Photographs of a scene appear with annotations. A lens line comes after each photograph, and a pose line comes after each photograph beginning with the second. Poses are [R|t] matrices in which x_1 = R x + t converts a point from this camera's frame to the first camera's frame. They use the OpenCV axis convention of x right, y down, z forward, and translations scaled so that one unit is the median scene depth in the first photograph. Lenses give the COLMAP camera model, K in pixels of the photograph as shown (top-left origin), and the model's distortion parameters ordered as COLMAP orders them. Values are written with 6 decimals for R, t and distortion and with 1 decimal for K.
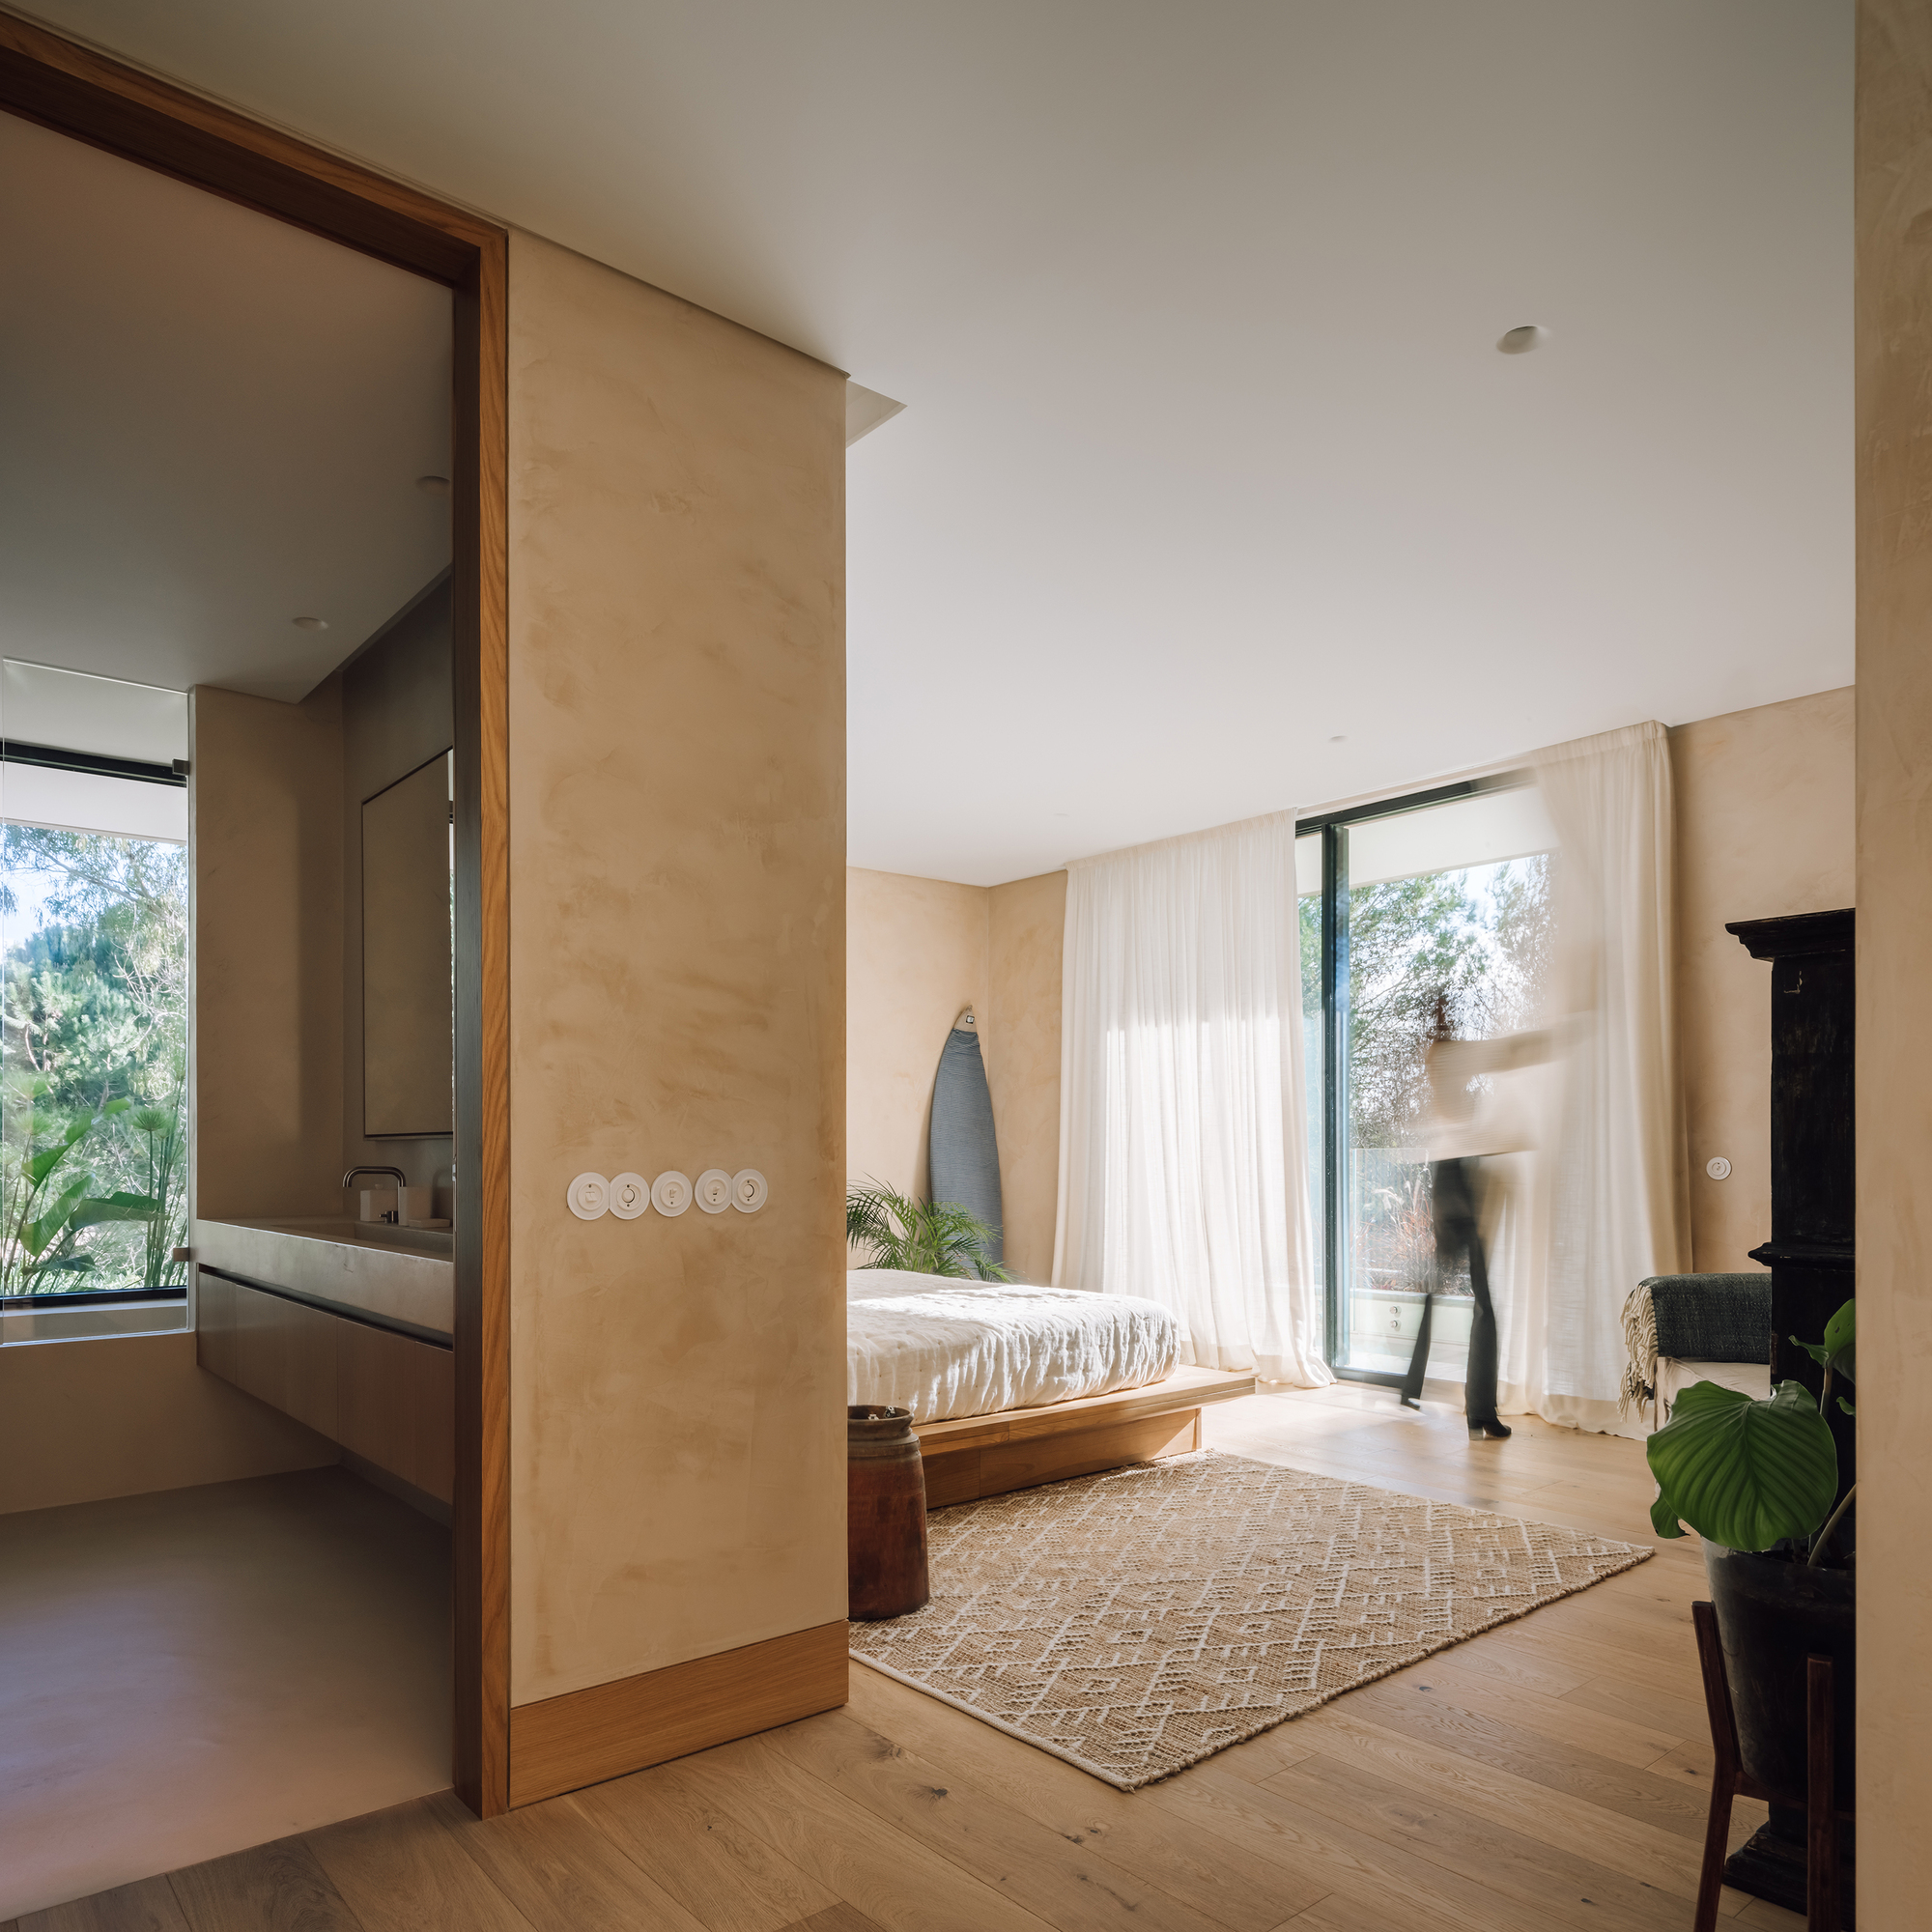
lens RADIAL K [[1426.8, 0, 969.8], [0, 1426.8, 970.5], [0, 0, 1]] dist [0.001193, 0.001952]
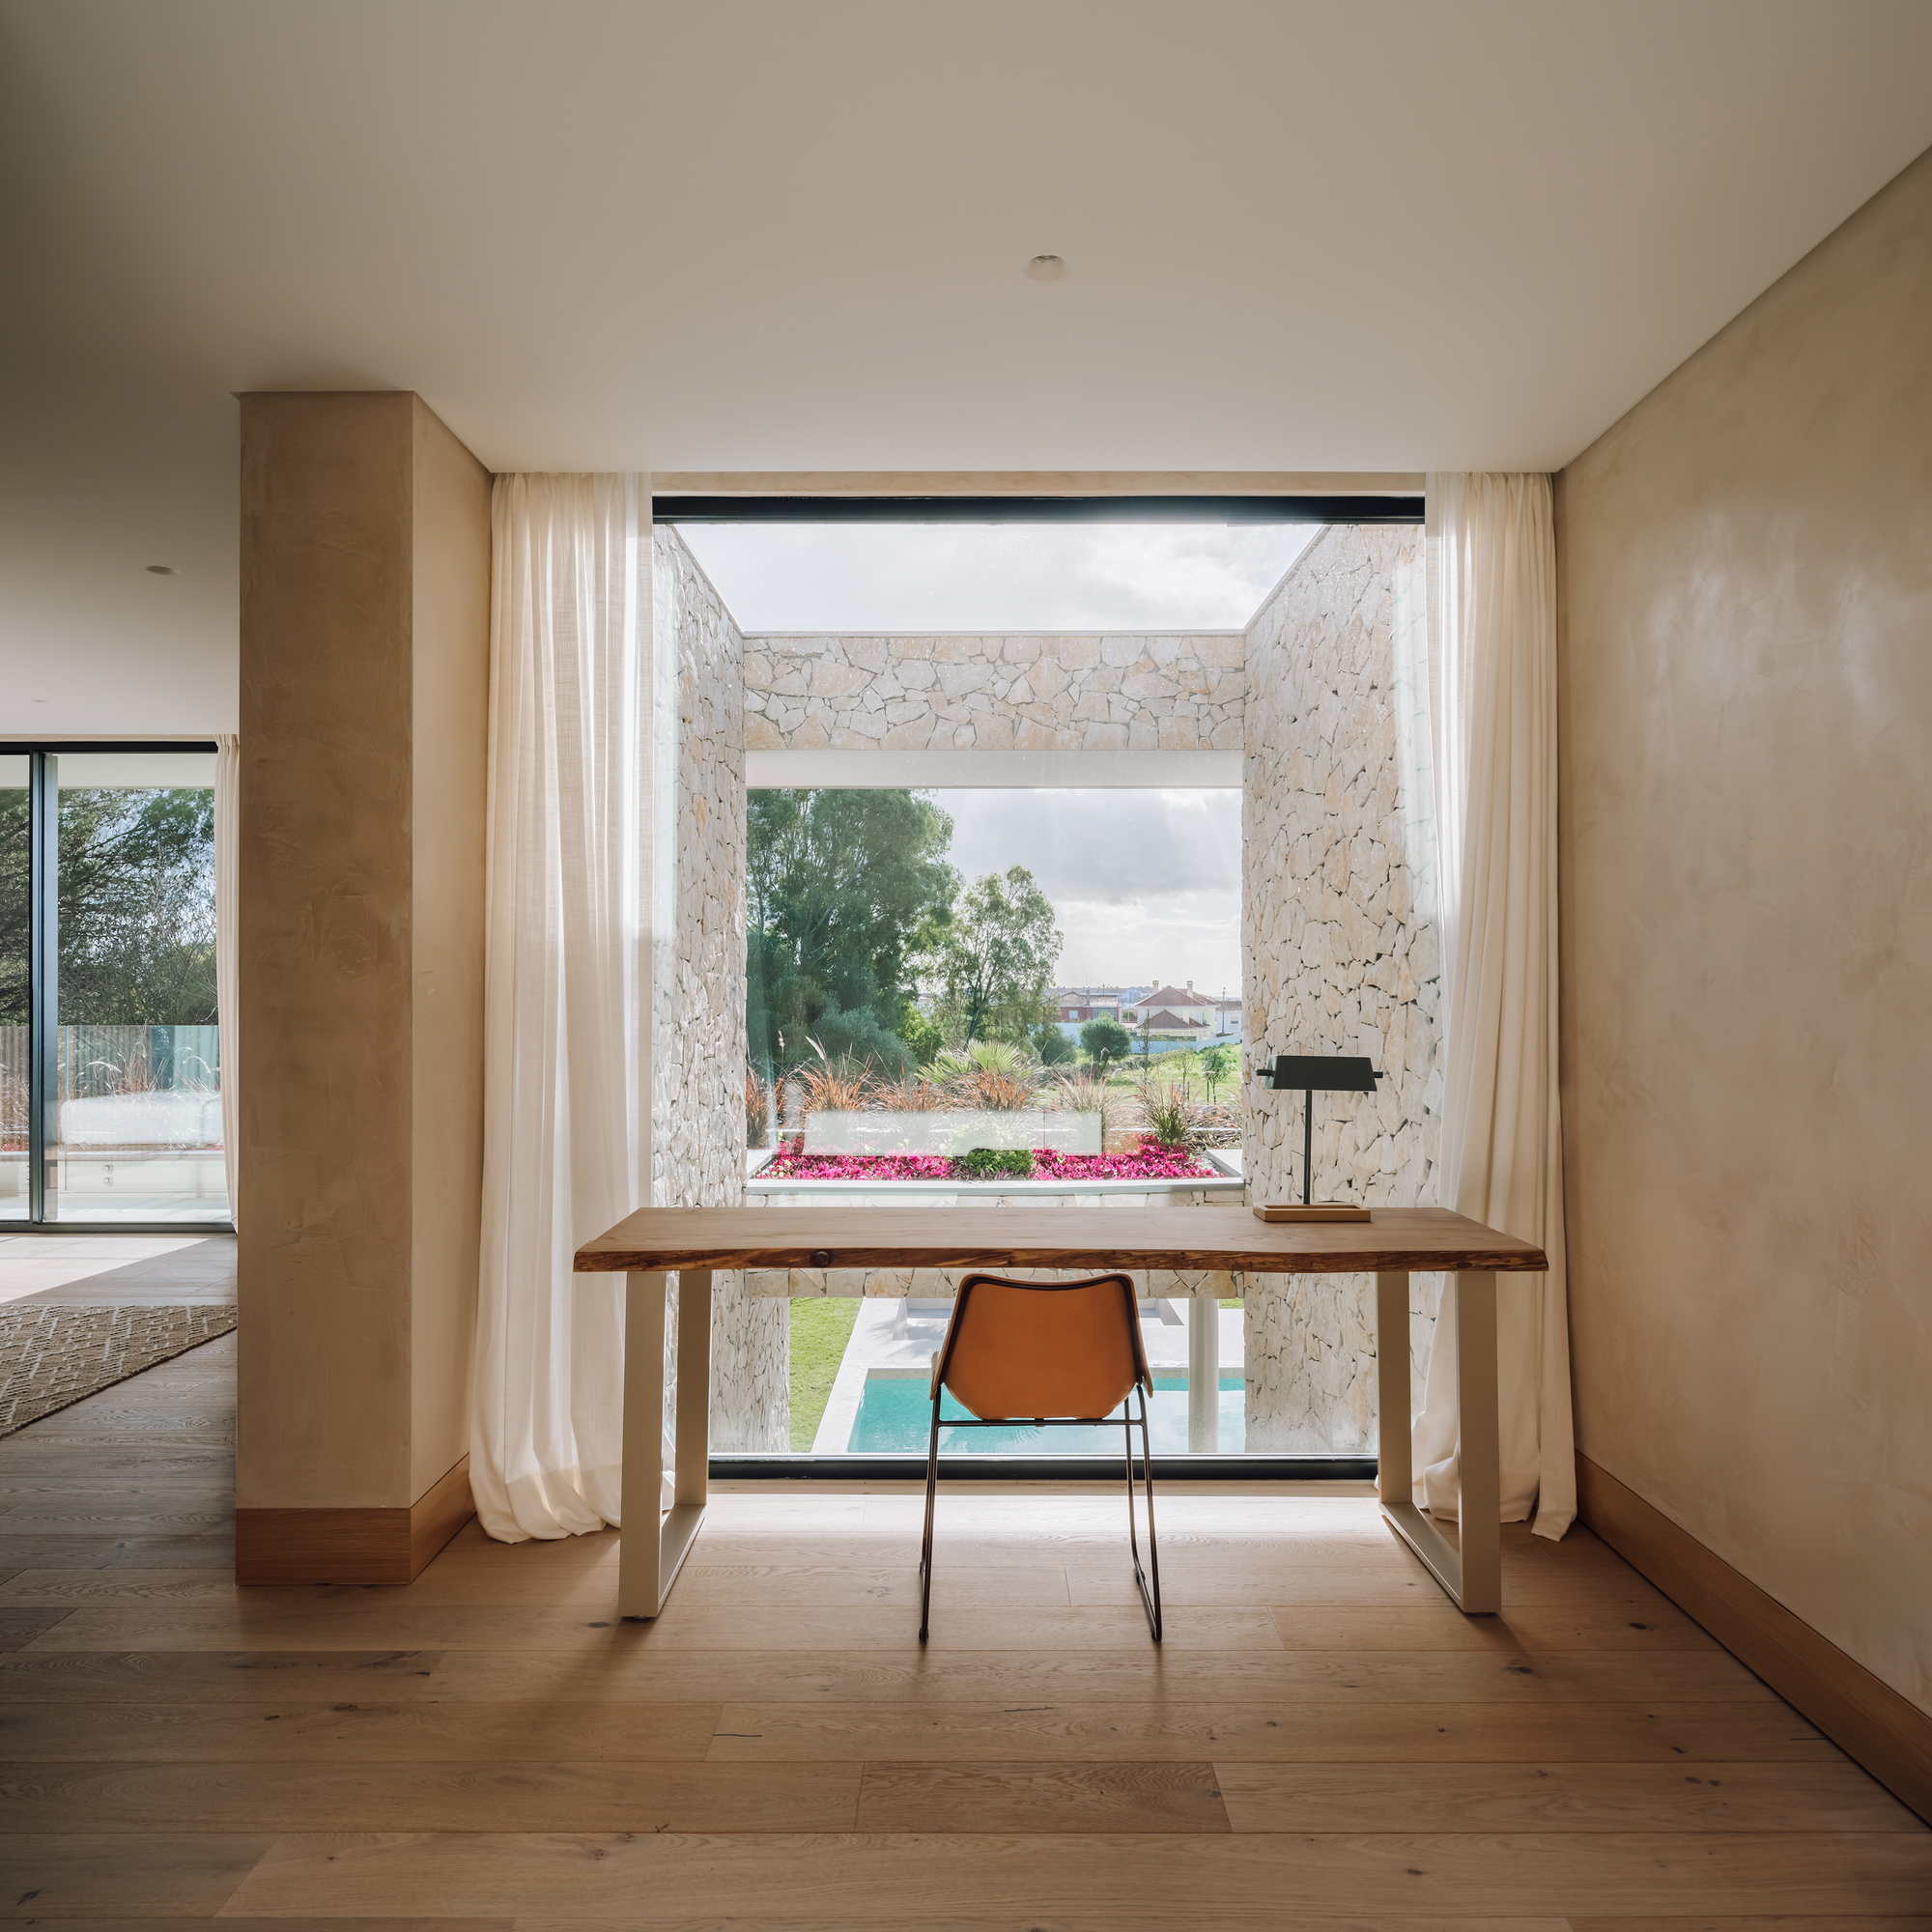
lens RADIAL K [[1426.8, 0, 965.8], [0, 1426.8, 972.3], [0, 0, 1]] dist [0.001193, 0.001952]
pose [[0.685685, -0.019402, 0.727640, -0.111650], [-0.063045, 0.994305, 0.085922, -0.114968], [-0.725163, -0.104790, 0.680557, -0.511485]]
